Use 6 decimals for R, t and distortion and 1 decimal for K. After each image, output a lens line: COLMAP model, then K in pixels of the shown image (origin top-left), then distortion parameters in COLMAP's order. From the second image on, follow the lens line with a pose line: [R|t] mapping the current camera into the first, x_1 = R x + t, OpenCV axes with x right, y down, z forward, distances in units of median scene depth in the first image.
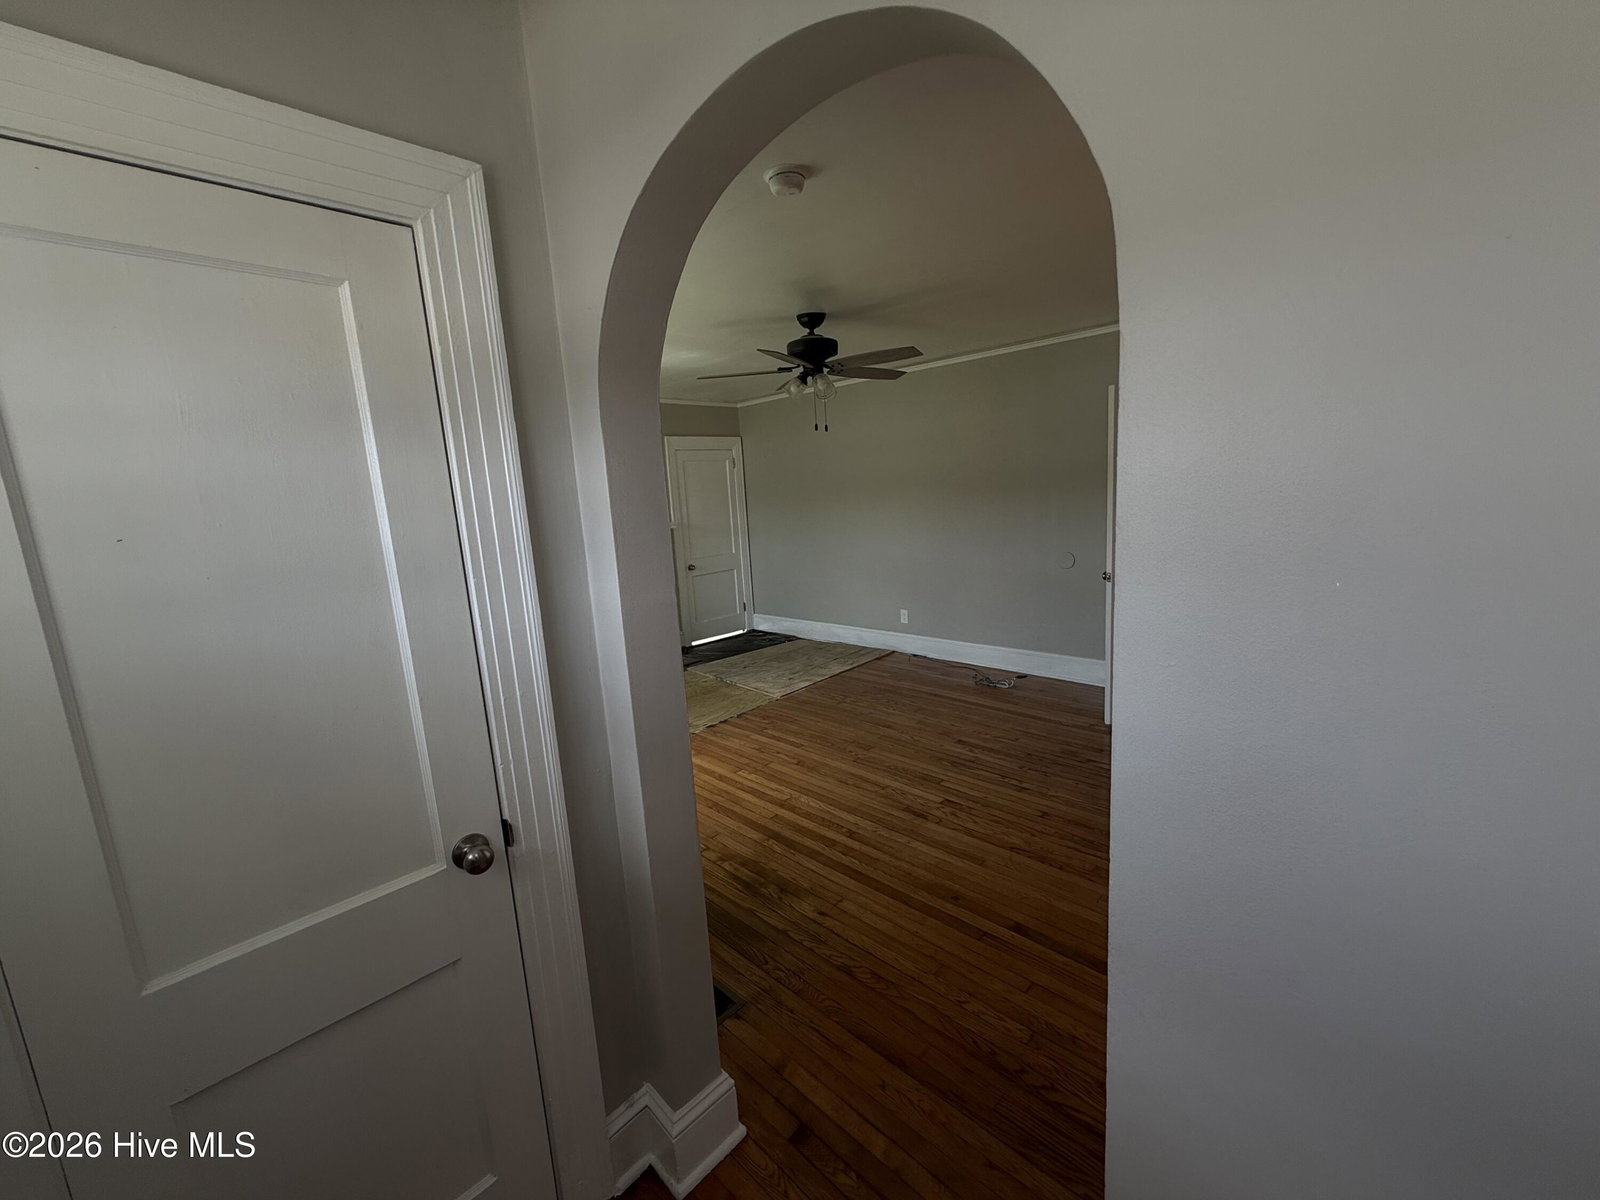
lens RADIAL K [[638.2, 0, 800.0], [0, 638.2, 600.0], [0, 0, 1]] dist [0.000938, 0.000104]
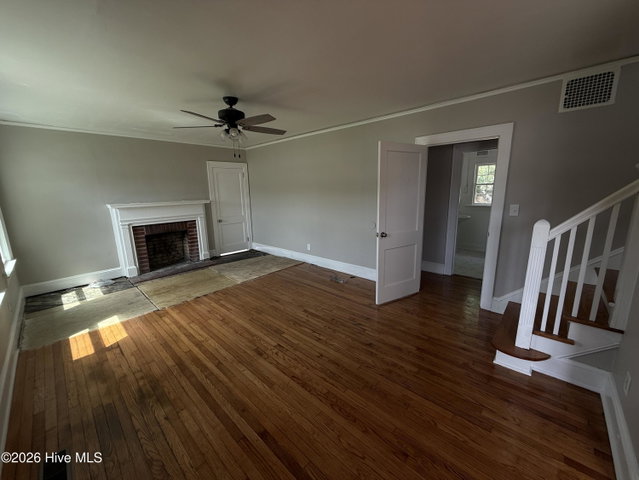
lens RADIAL K [[254.9, 0, 319.5], [0, 254.9, 240.0], [0, 0, 1]] dist [0.000938, 0.000104]
pose [[0.999048, 0.036005, 0.024639, 0.241858], [-0.036566, 0.999073, 0.022712, -0.026714], [-0.023798, -0.023592, 0.999438, 0.154805]]
